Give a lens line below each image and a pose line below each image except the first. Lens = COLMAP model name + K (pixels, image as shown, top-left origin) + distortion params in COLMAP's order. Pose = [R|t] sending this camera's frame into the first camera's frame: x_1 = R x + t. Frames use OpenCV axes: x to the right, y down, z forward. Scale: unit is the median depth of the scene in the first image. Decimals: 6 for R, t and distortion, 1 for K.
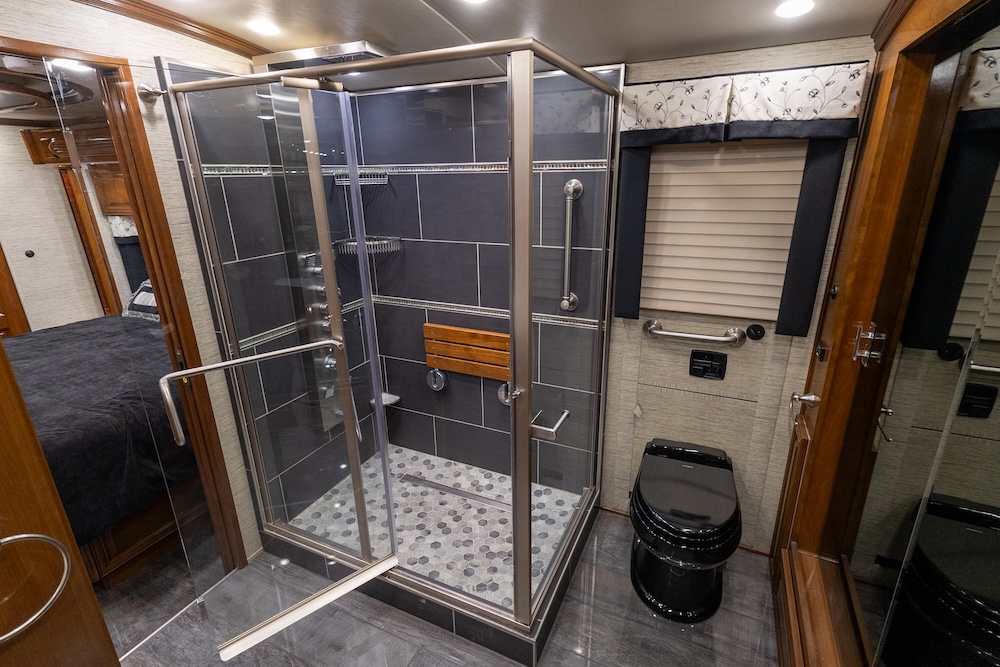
lens RADIAL K [[465.5, 0, 502.7], [0, 465.5, 333.1], [0, 0, 1]] dist [0.024301, 0.000120]
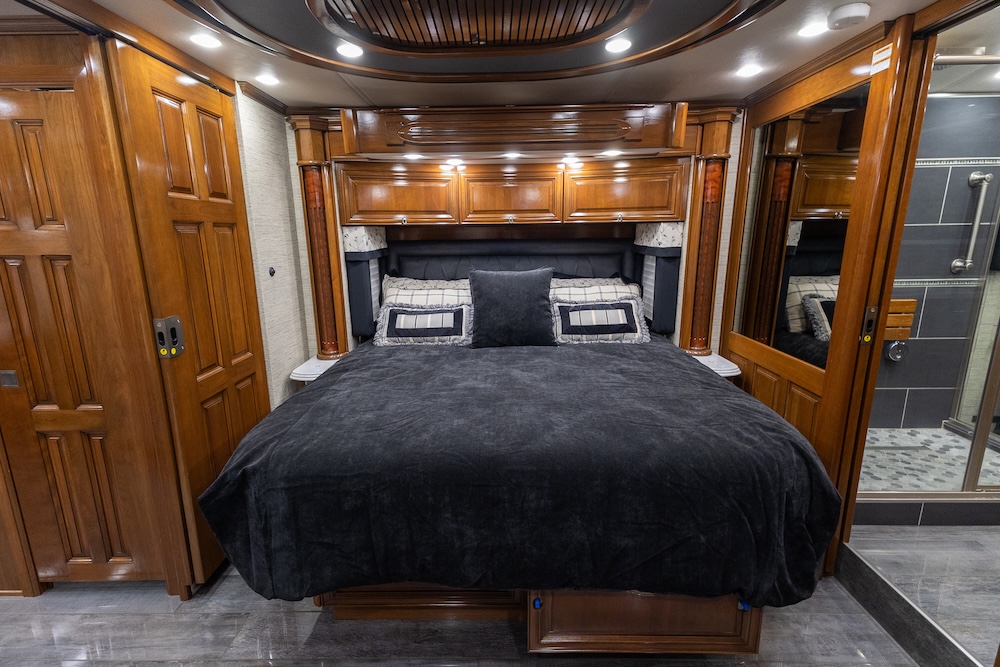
lens RADIAL K [[465.5, 0, 496.3], [0, 465.5, 332.0], [0, 0, 1]] dist [0.024301, 0.000120]
pose [[0.906281, -0.087003, 0.413625, -1.507230], [0.131730, 0.987986, -0.080814, 0.046545], [-0.401625, 0.127727, 0.906853, 0.322764]]
